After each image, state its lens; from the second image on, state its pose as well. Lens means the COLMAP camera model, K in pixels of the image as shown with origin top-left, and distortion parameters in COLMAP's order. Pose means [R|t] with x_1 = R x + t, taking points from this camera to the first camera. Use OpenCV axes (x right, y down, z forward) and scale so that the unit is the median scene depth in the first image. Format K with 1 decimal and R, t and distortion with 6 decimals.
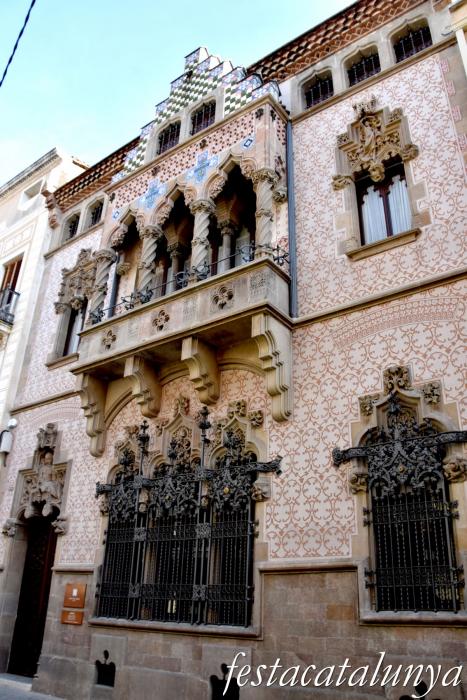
lens RADIAL K [[565.0, 0, 233.5], [0, 565.0, 350.0], [0, 0, 1]] dist [-0.117889, 0.090915]
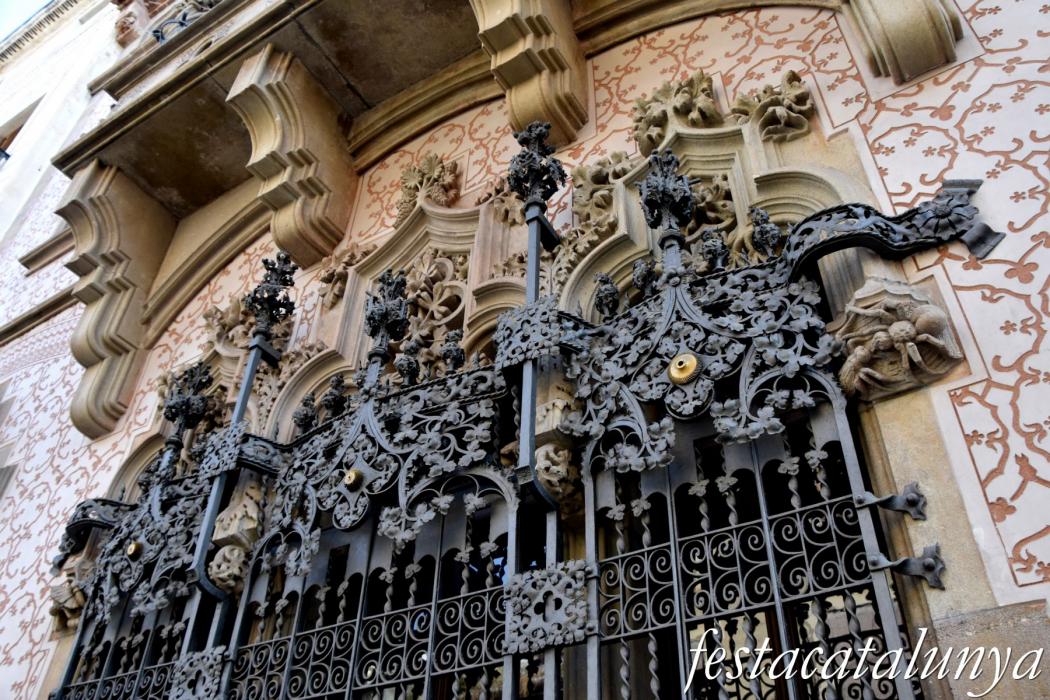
lens RADIAL K [[847.5, 0, 525.0], [0, 847.5, 350.0], [0, 0, 1]] dist [-0.117889, 0.090915]
pose [[0.995216, 0.053357, 0.081840, -0.081485], [-0.030047, 0.964253, -0.263273, 0.296236], [-0.092962, 0.259555, 0.961244, 0.682878]]
